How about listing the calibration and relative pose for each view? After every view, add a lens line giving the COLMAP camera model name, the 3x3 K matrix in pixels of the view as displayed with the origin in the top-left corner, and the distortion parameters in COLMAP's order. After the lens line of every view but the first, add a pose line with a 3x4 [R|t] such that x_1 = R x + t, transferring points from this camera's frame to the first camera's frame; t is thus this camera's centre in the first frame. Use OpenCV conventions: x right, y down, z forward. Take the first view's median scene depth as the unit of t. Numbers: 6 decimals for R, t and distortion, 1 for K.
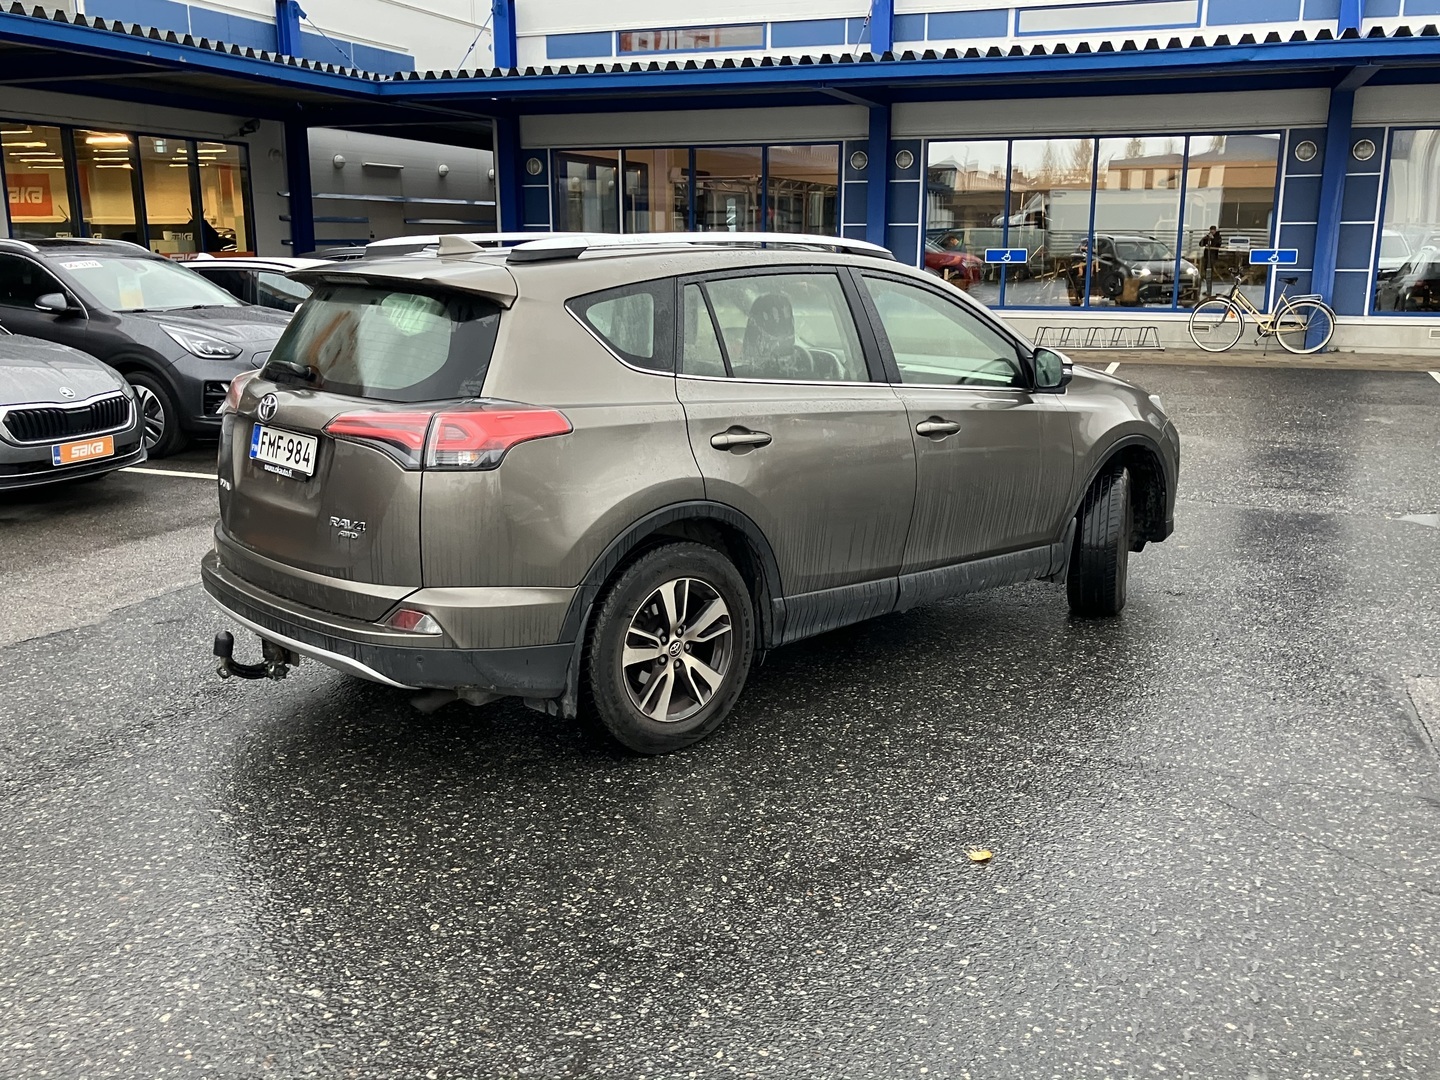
lens RADIAL K [[1296.7, 0, 720.0], [0, 1296.7, 540.0], [0, 0, 1]] dist [0.005264, -0.000821]
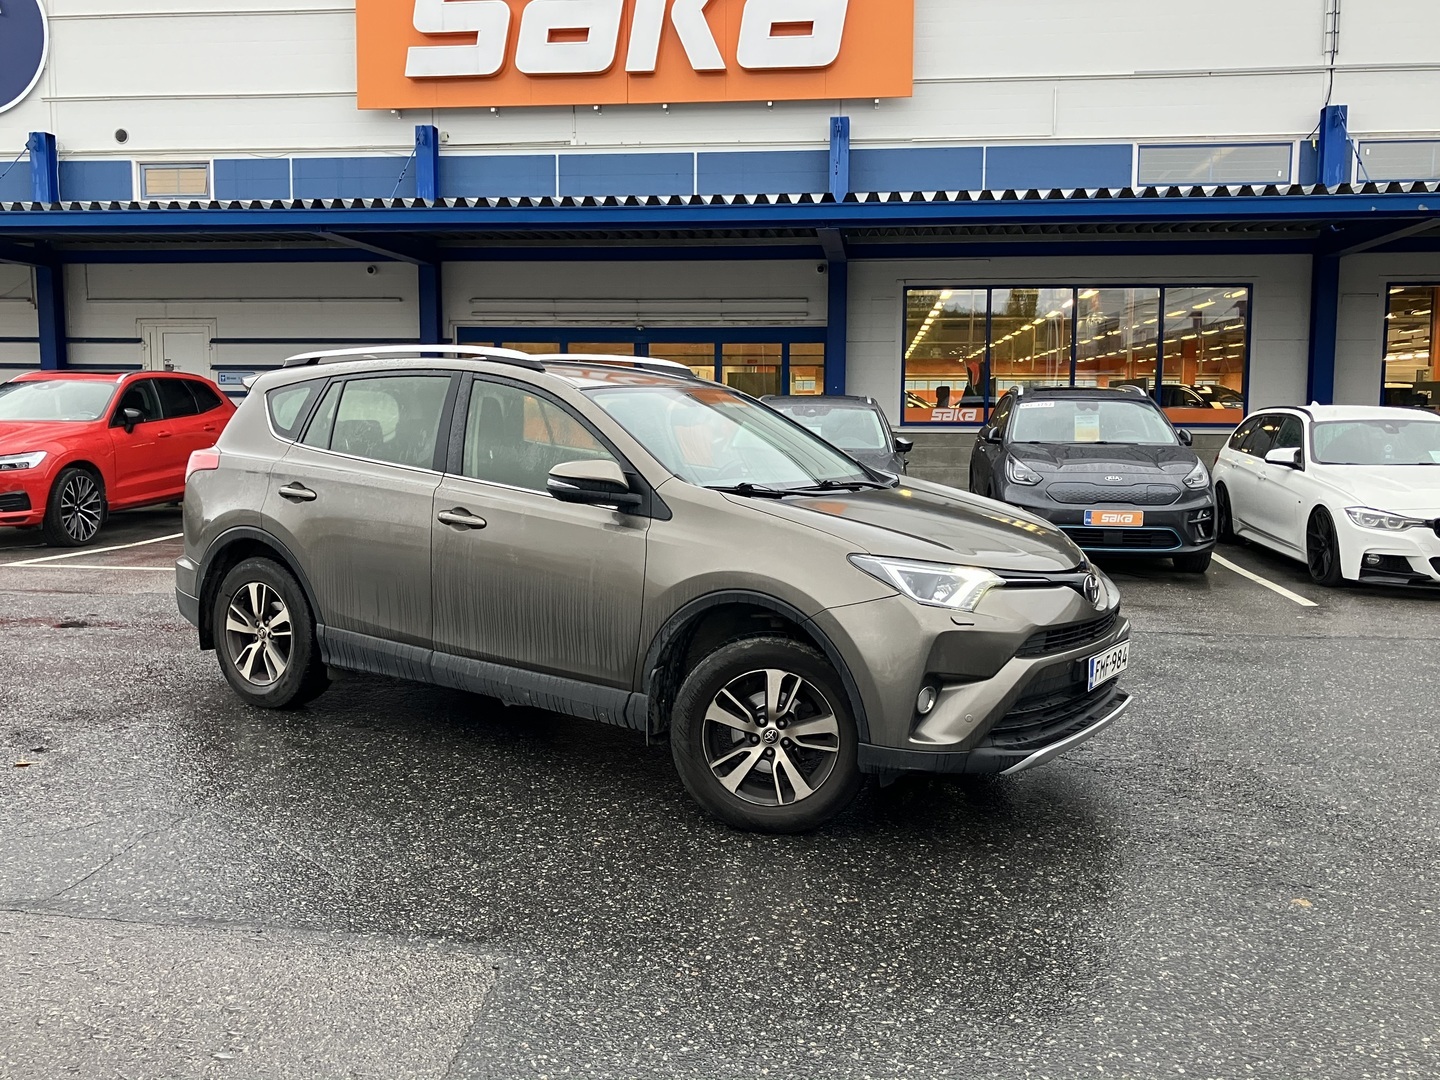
lens RADIAL K [[1296.7, 0, 720.0], [0, 1296.7, 540.0], [0, 0, 1]] dist [0.005264, -0.000821]
pose [[0.228470, 0.103694, -0.968013, 1.439528], [-0.230871, 0.971719, 0.049601, -0.199728], [0.945780, 0.212154, 0.245948, 1.100637]]
